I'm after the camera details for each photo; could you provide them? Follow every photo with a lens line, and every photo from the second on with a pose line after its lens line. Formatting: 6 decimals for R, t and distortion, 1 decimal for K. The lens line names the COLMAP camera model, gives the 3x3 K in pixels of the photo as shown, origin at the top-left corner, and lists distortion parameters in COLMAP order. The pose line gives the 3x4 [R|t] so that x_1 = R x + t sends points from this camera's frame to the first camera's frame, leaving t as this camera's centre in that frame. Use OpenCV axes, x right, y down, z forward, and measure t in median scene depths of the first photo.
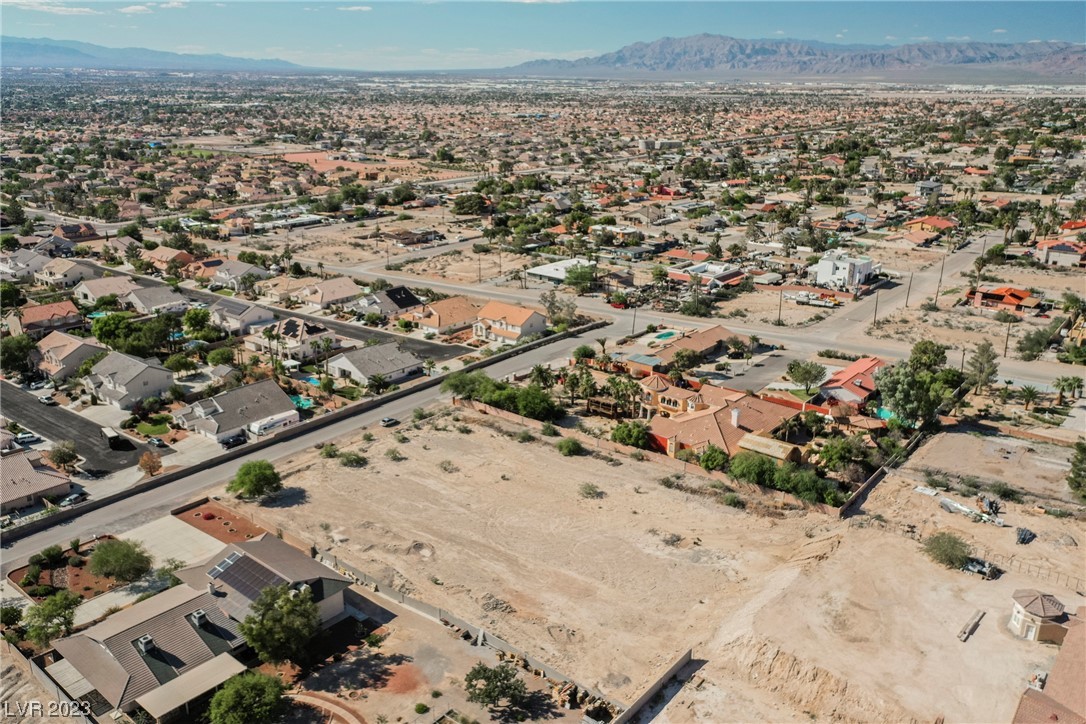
lens RADIAL K [[863.0, 0, 543.8], [0, 863.0, 357.9], [0, 0, 1]] dist [-0.000257, 0.007027]
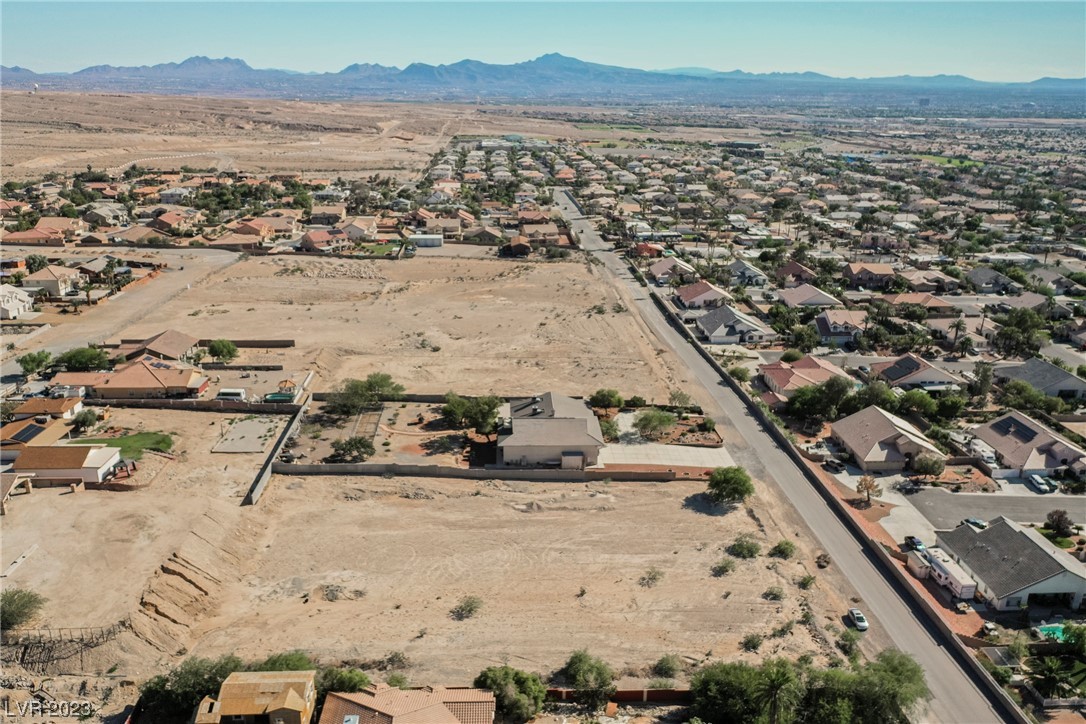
lens RADIAL K [[863.0, 0, 543.8], [0, 863.0, 357.9], [0, 0, 1]] dist [-0.000257, 0.007027]
pose [[-0.737535, 0.183626, -0.649864, 0.399222], [-0.229385, 0.836985, 0.496829, -0.375338], [0.635157, 0.515498, -0.575184, 1.155138]]
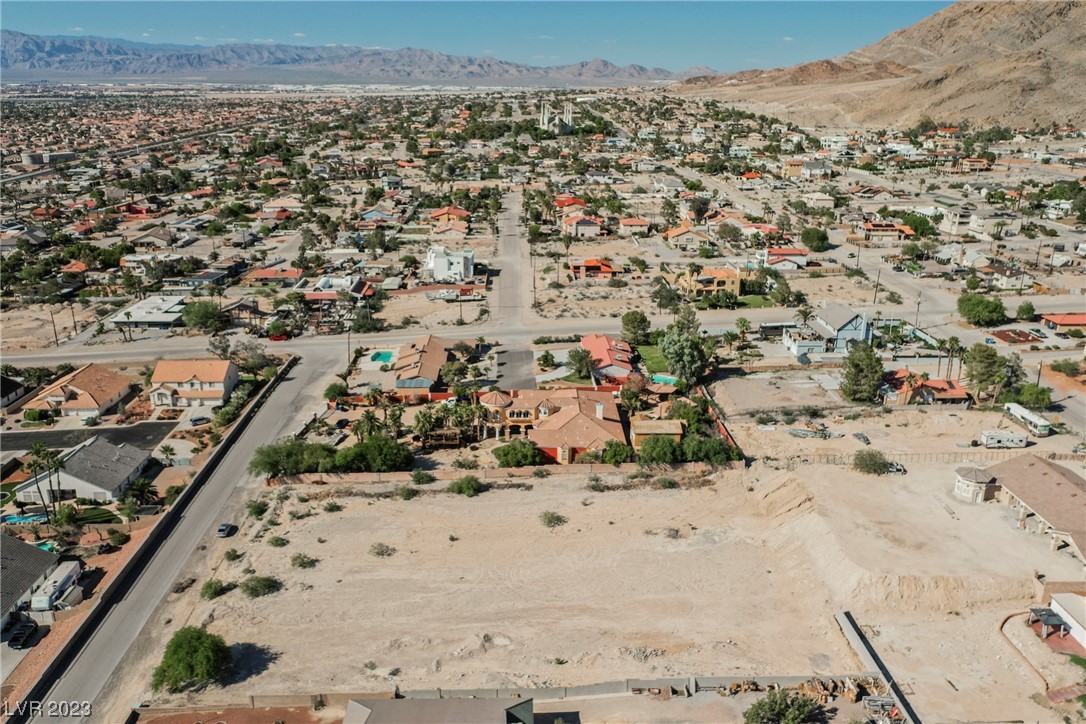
lens RADIAL K [[863.0, 0, 543.8], [0, 863.0, 357.9], [0, 0, 1]] dist [-0.000257, 0.007027]
pose [[0.751974, -0.206425, 0.626038, -0.430598], [0.206677, 0.975648, 0.073450, -0.077306], [-0.625955, 0.074155, 0.776325, 0.207470]]
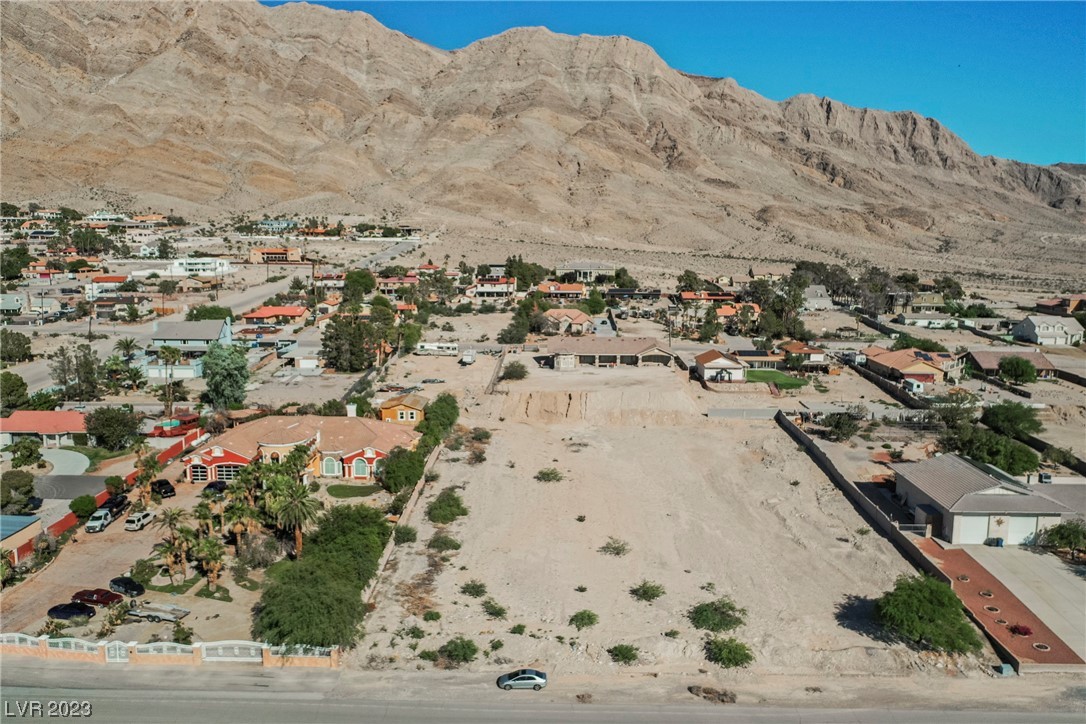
lens RADIAL K [[863.0, 0, 543.8], [0, 863.0, 357.9], [0, 0, 1]] dist [-0.000257, 0.007027]
pose [[-0.621749, -0.130547, 0.772260, -0.490605], [0.231883, 0.911124, 0.340711, -0.204021], [-0.748103, 0.390911, -0.536219, 1.182291]]
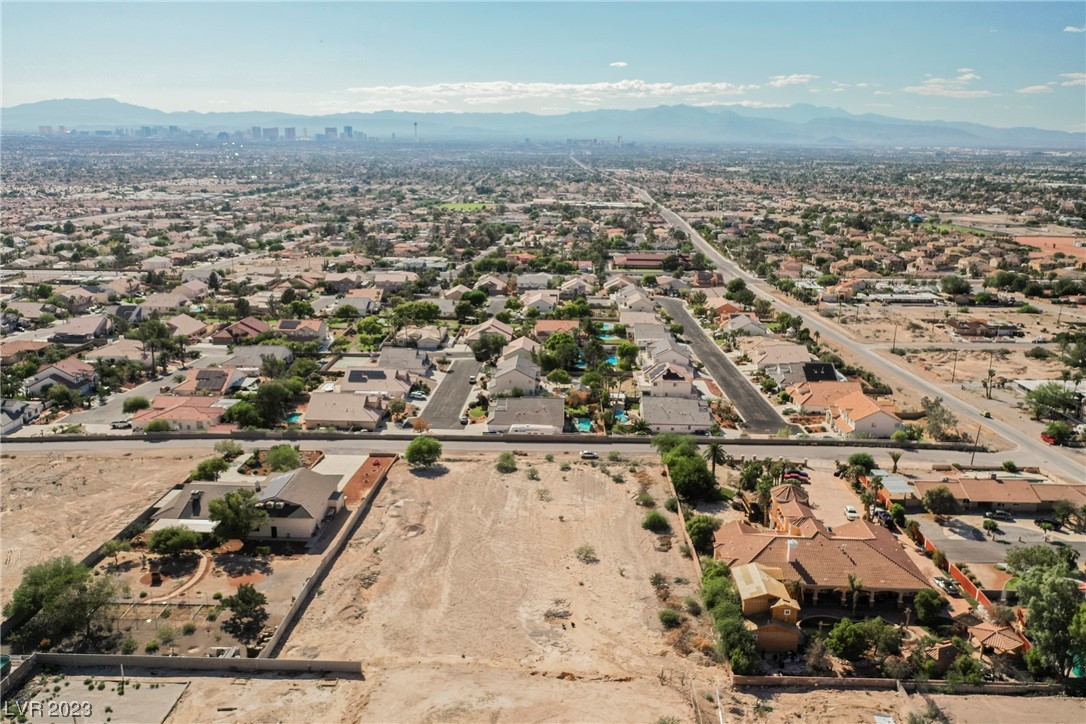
lens RADIAL K [[863.0, 0, 543.8], [0, 863.0, 357.9], [0, 0, 1]] dist [-0.000257, 0.007027]
pose [[0.611008, 0.187368, -0.769131, 0.617560], [-0.251602, 0.967171, 0.035737, -0.070783], [0.750577, 0.171679, 0.638091, 0.248253]]
